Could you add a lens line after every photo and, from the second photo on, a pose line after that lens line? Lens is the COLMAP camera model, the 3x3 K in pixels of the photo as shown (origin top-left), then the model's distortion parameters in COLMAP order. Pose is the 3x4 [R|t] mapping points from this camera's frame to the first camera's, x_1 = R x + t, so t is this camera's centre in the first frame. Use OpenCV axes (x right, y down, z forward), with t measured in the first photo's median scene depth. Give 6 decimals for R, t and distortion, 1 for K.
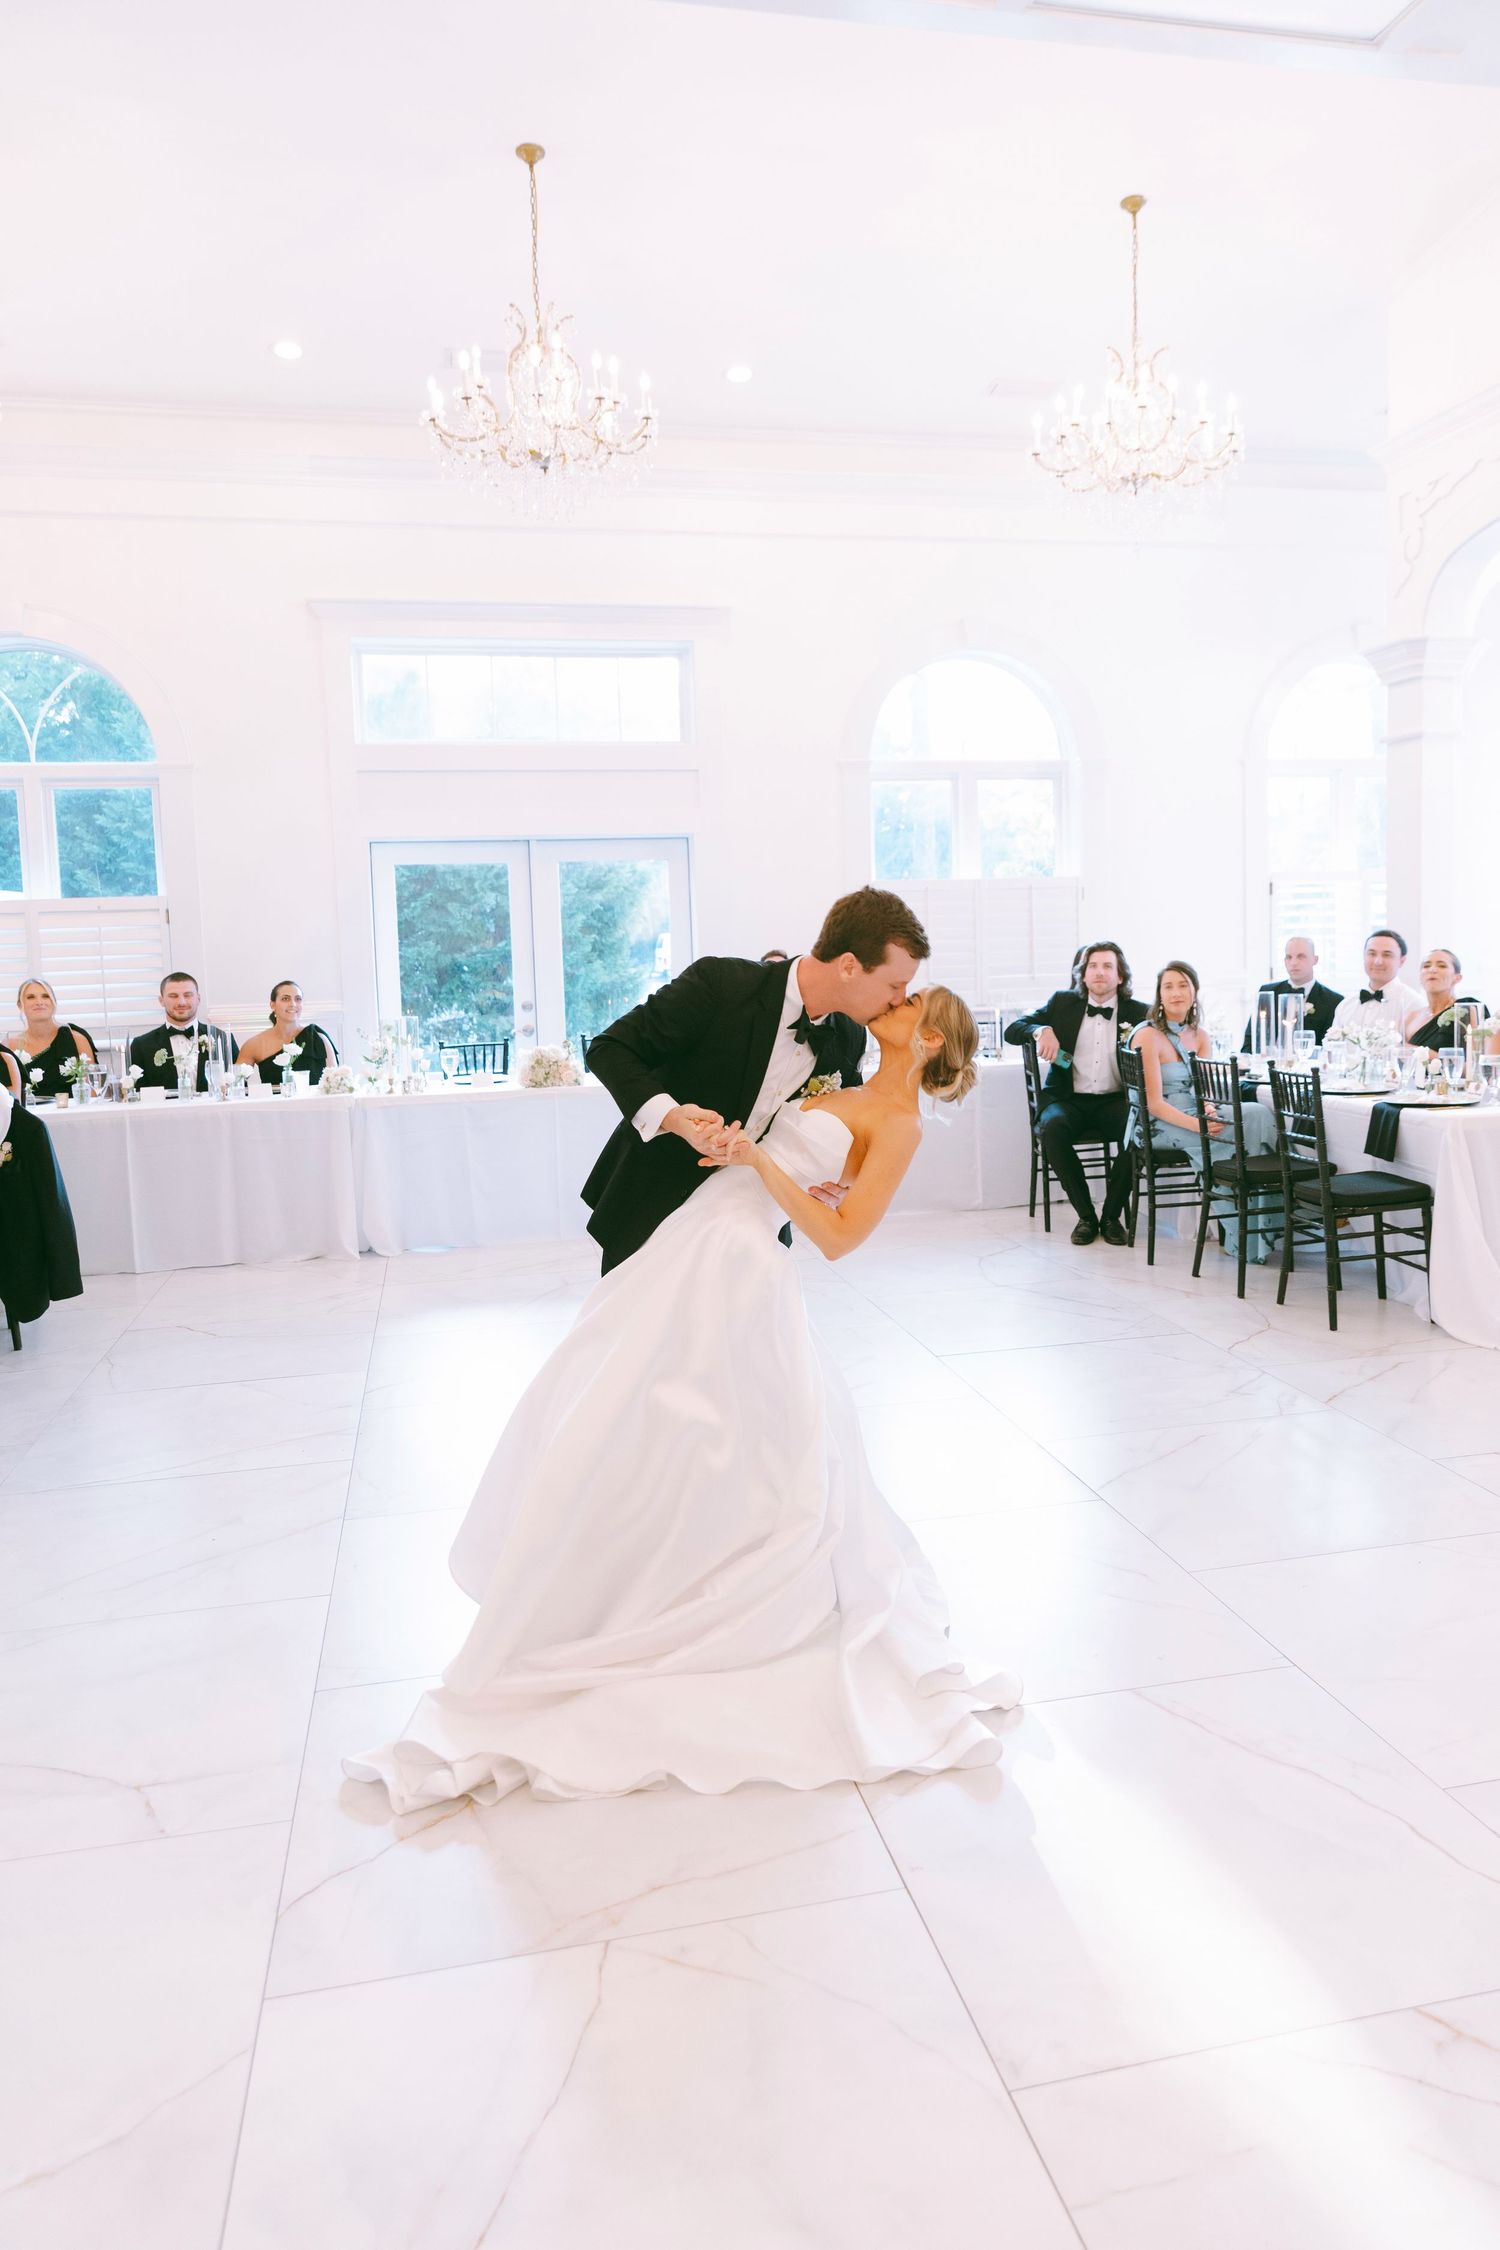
lens RADIAL K [[1485.3, 0, 753.2], [0, 1485.3, 1066.4], [0, 0, 1]] dist [0.006614, -0.001696]
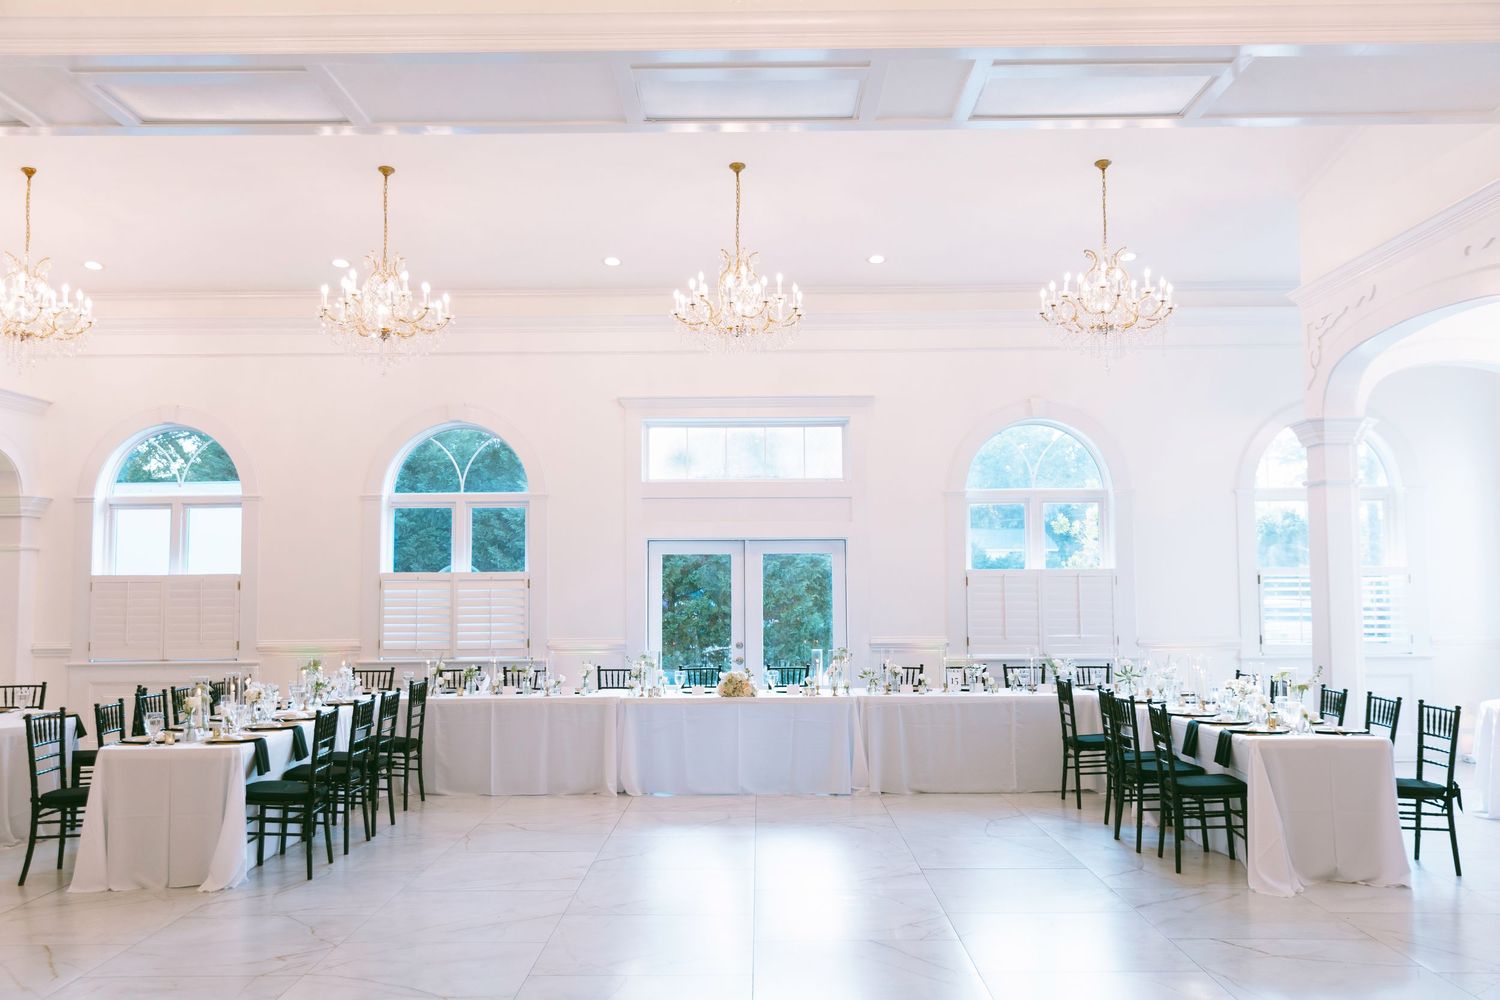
lens RADIAL K [[1290.7, 0, 750.0], [0, 1290.7, 500.0], [0, 0, 1]] dist [-0.013373, -0.006613]
pose [[0.969262, 0.007560, -0.245914, 0.216053], [-0.042758, 0.989494, -0.138109, -0.004798], [0.242287, 0.144379, 0.959402, -0.366671]]
